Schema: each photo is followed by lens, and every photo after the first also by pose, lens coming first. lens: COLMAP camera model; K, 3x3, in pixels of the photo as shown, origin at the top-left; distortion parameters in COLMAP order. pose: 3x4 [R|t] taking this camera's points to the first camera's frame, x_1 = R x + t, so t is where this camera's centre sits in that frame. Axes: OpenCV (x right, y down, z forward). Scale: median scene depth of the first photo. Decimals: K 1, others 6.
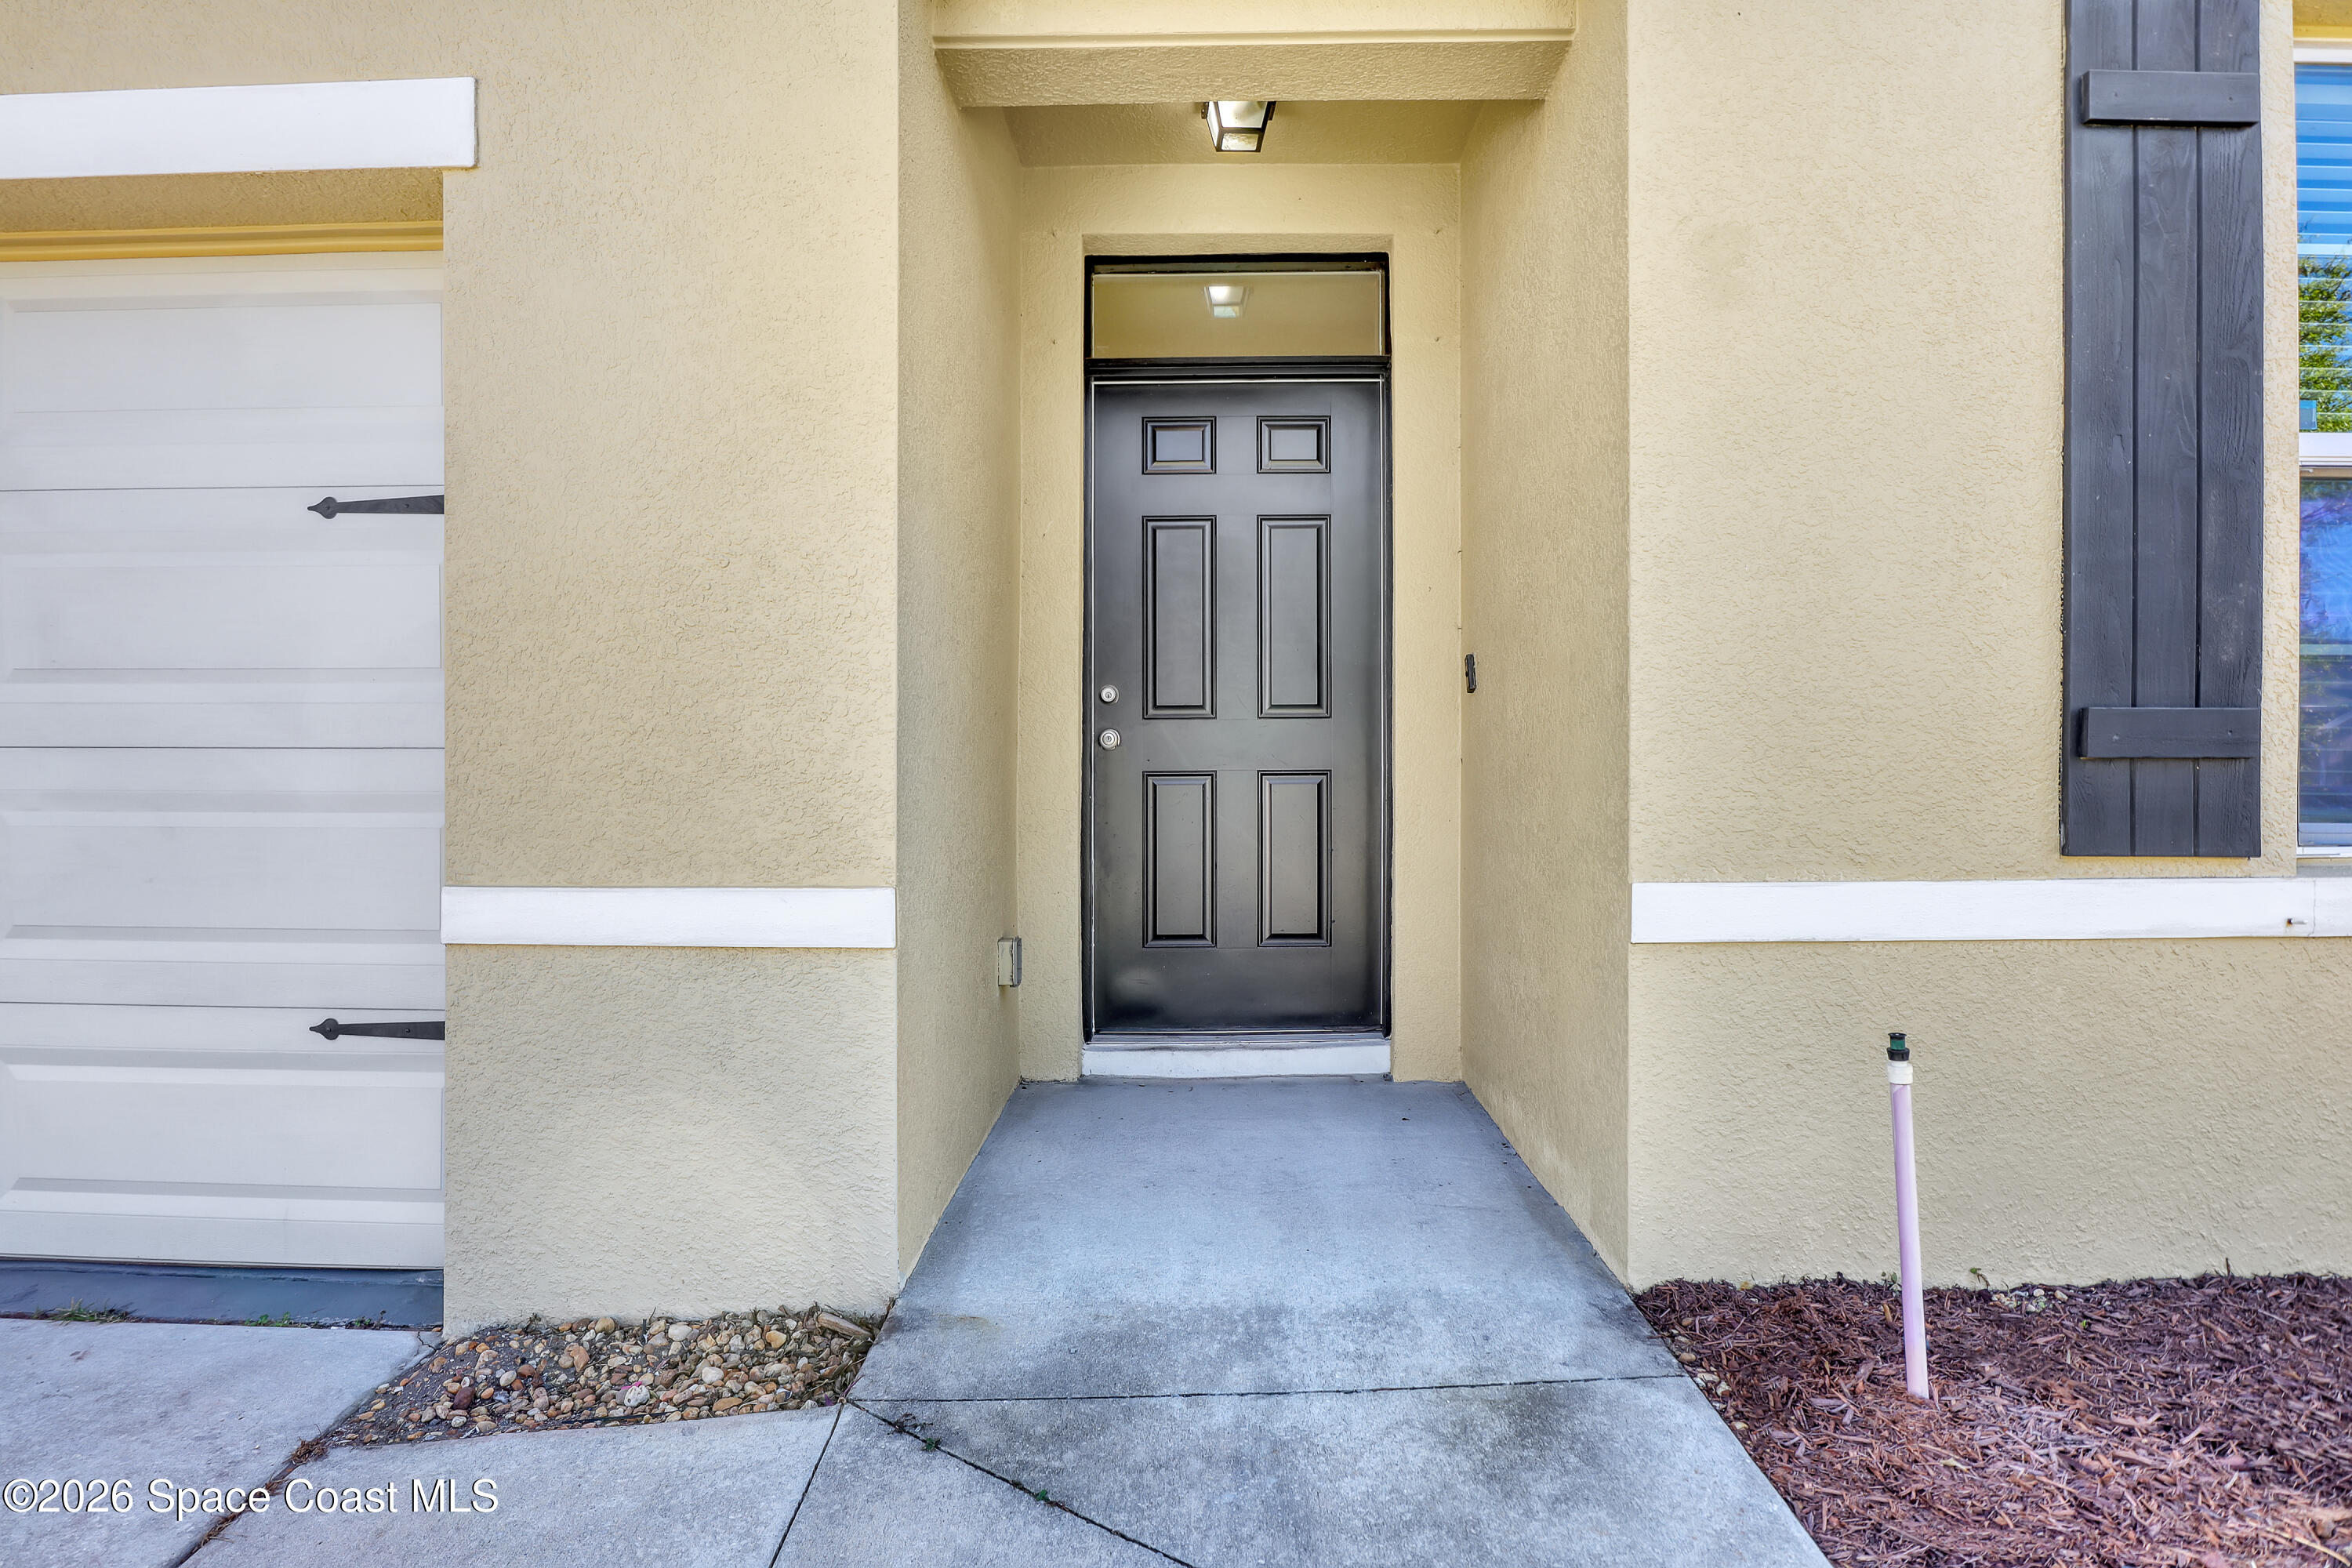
lens RADIAL K [[953.4, 0, 1176.0], [0, 953.4, 784.0], [0, 0, 1]] dist [-0.000379, -0.000004]
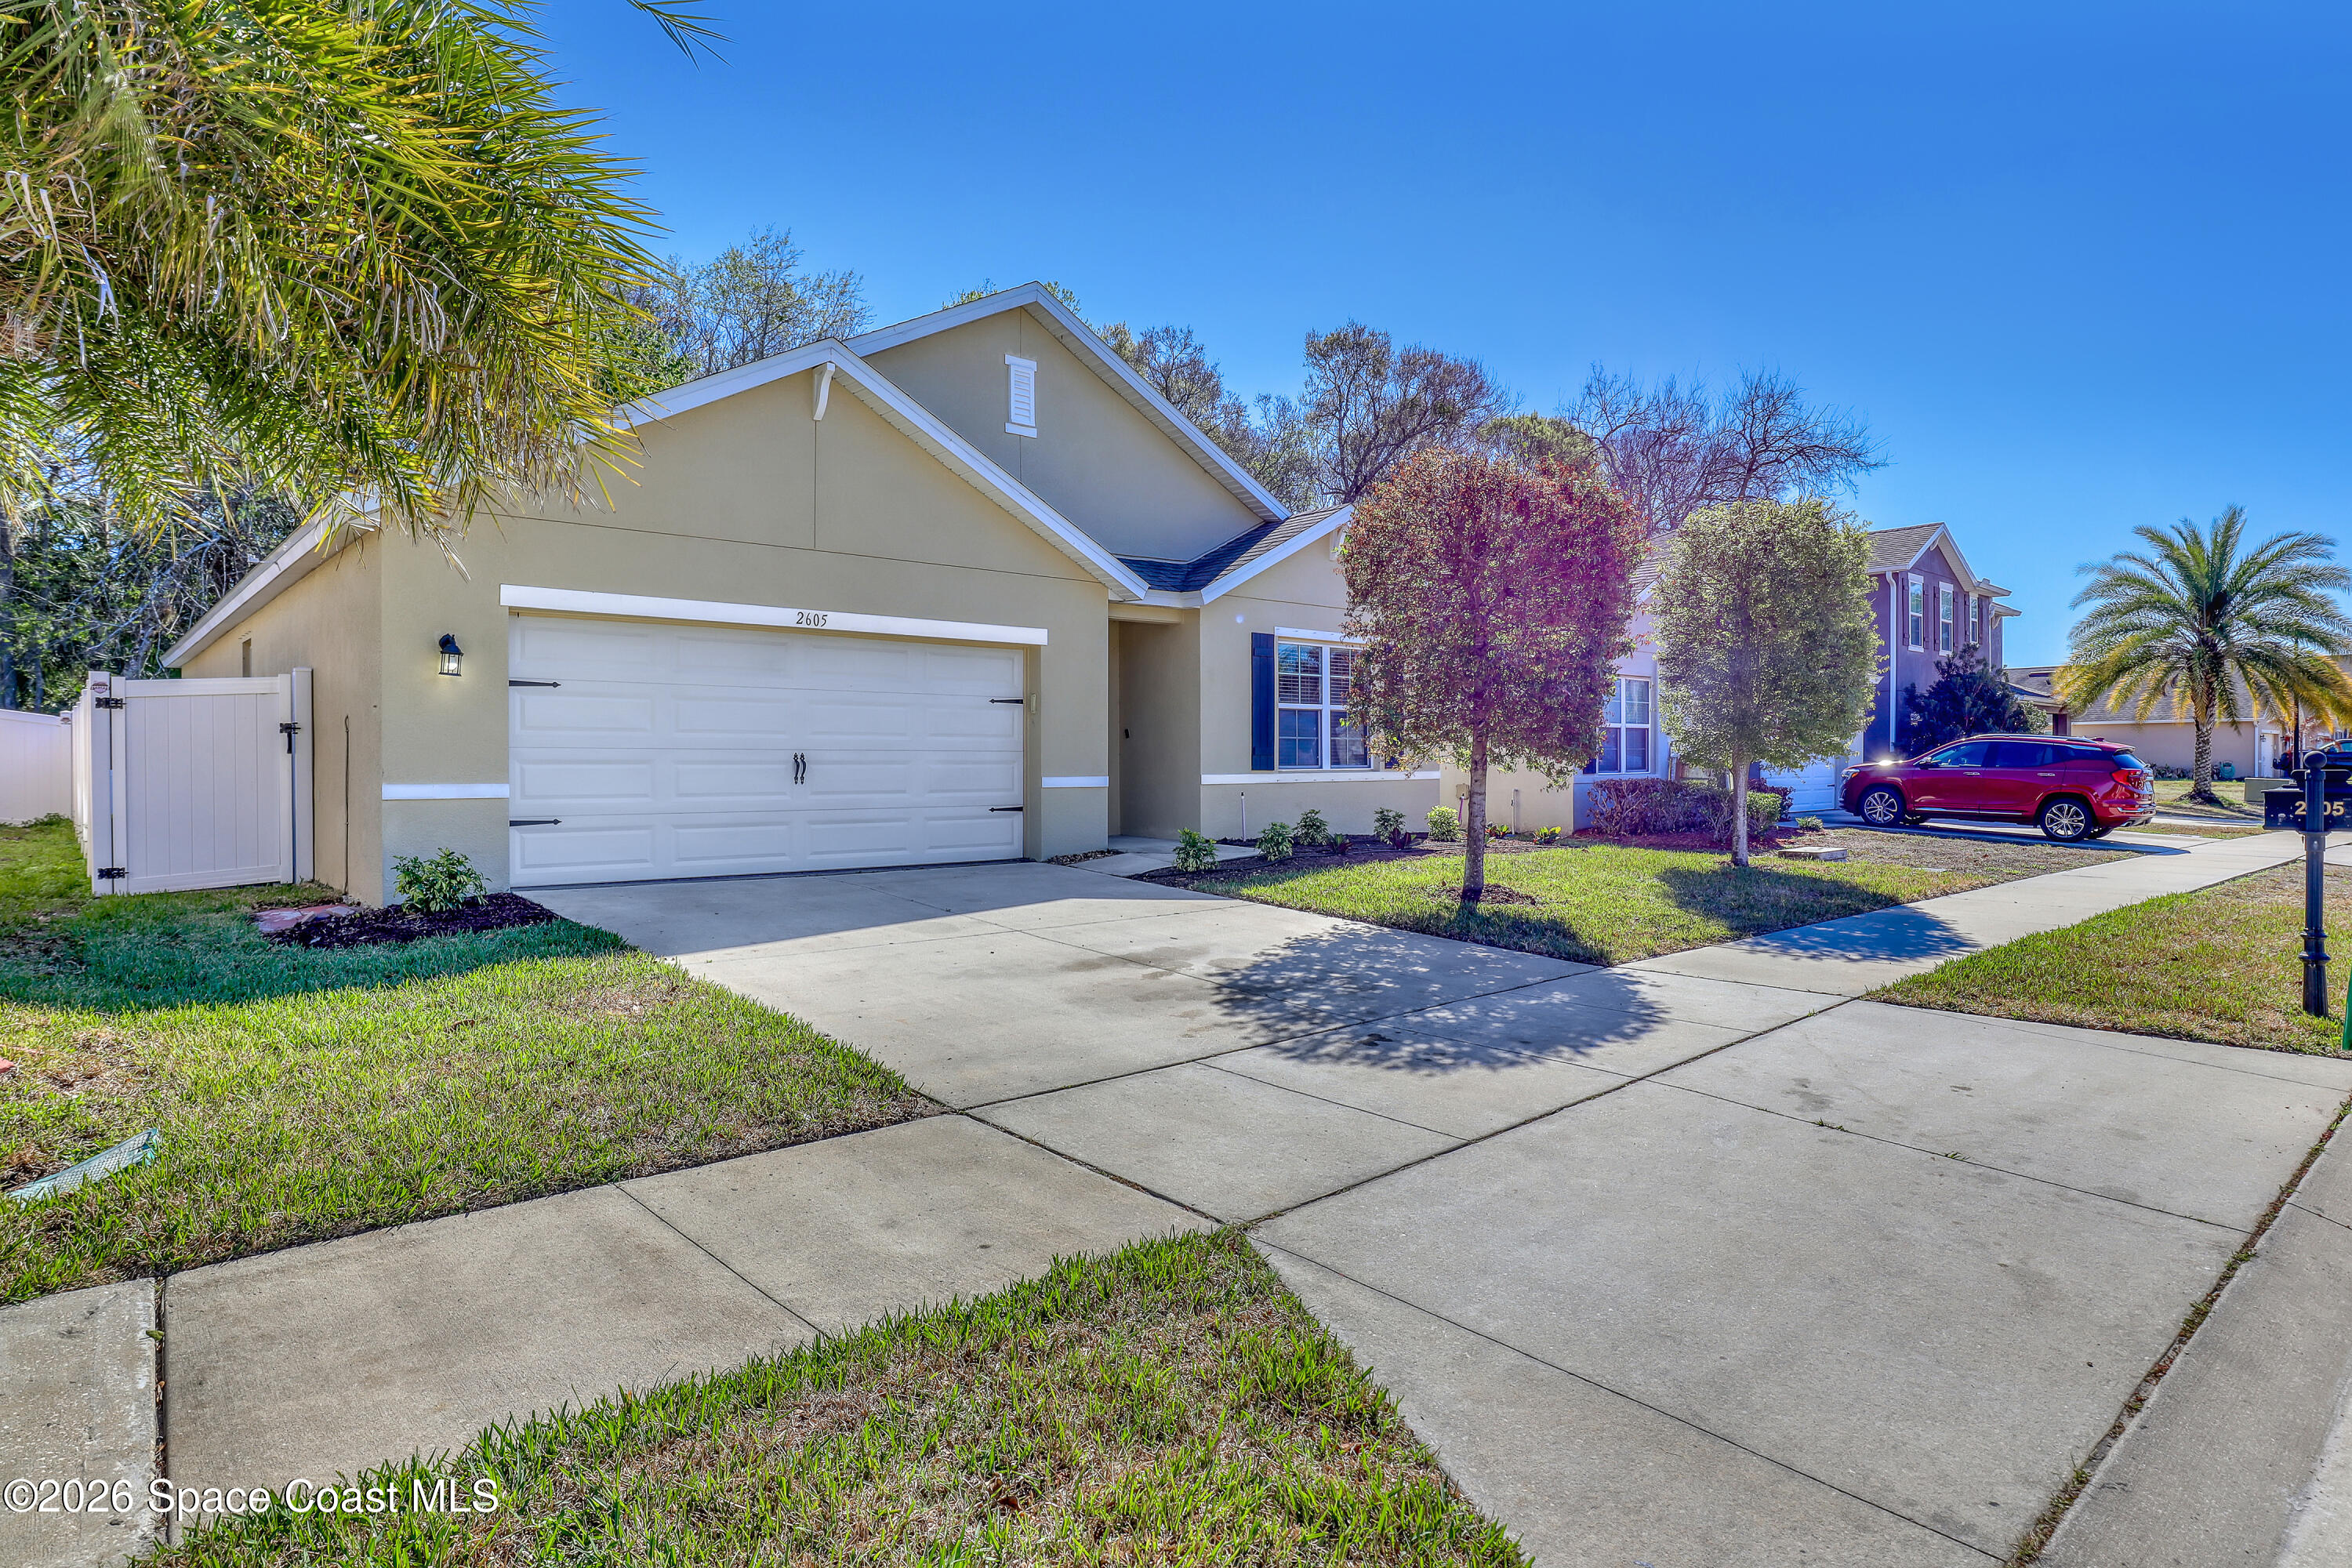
lens RADIAL K [[1237.3, 0, 1174.2], [0, 1237.3, 752.1], [0, 0, 1]] dist [-0.027195, 0.000463]
pose [[0.748949, 0.008412, 0.662574, -4.551839], [0.004043, 0.999843, -0.017264, 0.081372], [-0.662615, 0.015609, 0.748797, -4.465018]]
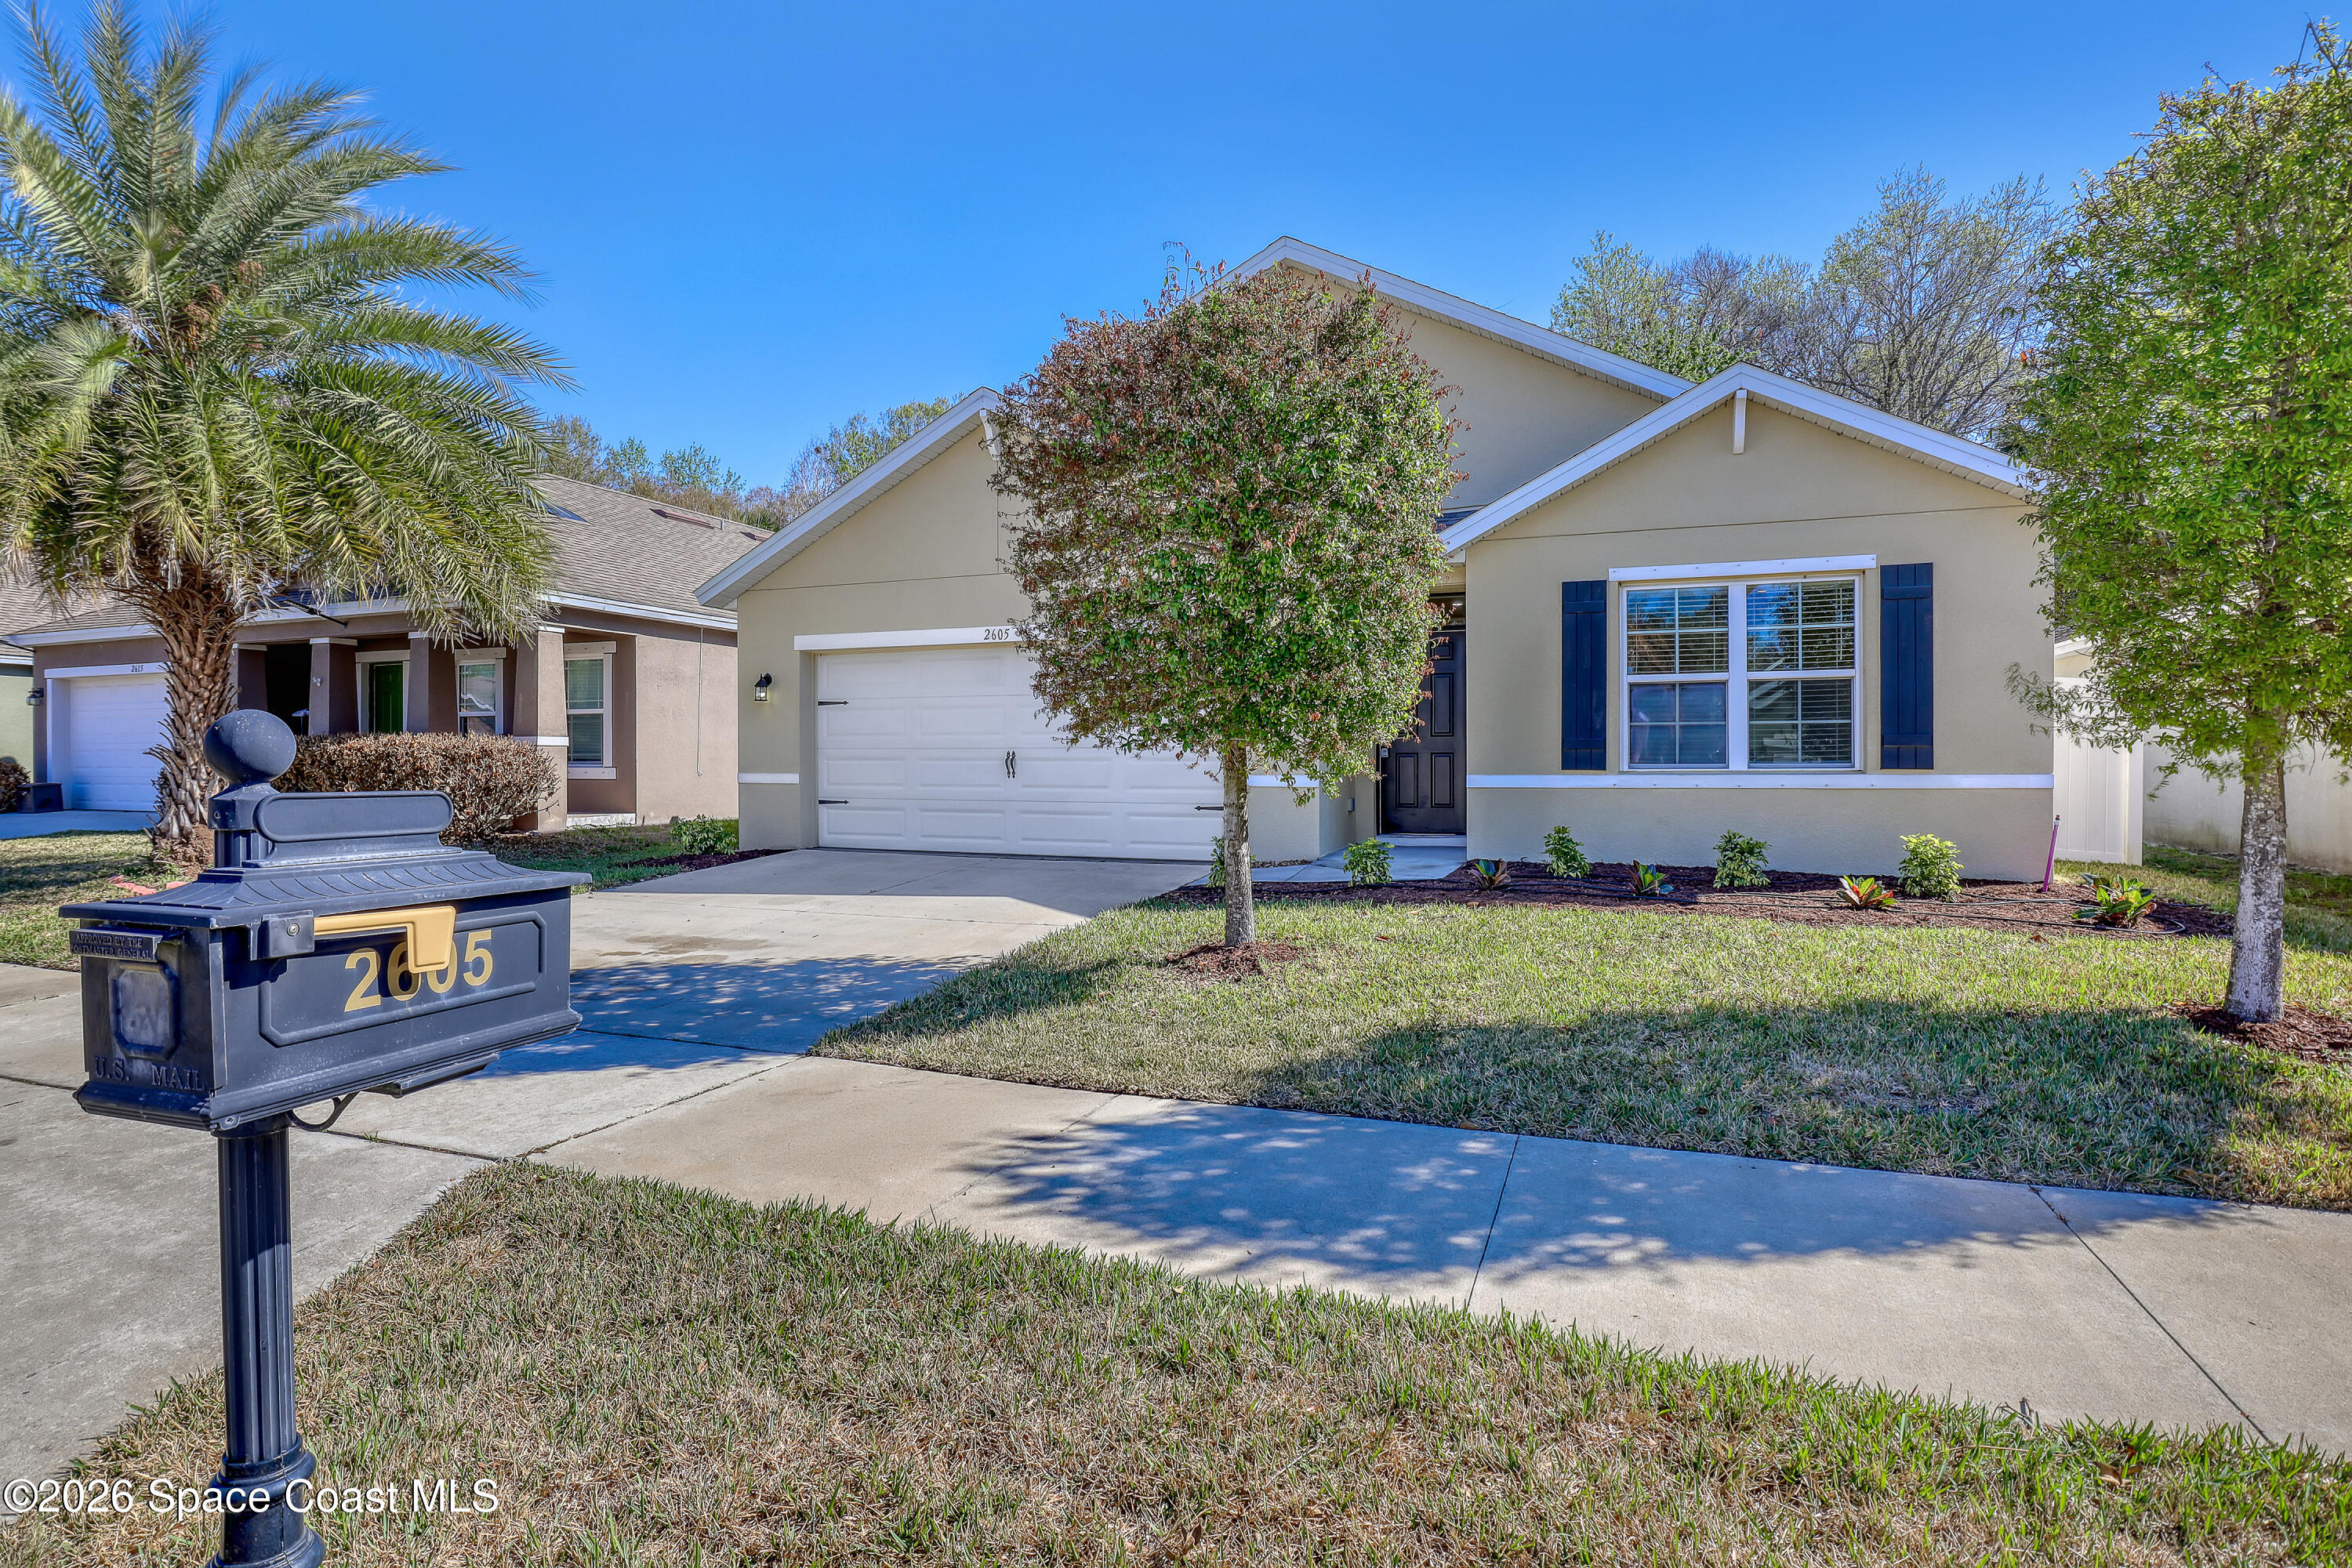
lens RADIAL K [[1237.3, 0, 1174.2], [0, 1237.3, 752.1], [0, 0, 1]] dist [-0.027195, 0.000463]
pose [[0.943194, -0.000884, -0.332241, 1.096536], [-0.001722, 0.999970, -0.007550, 0.032097], [0.332238, 0.007693, 0.943164, -4.969887]]
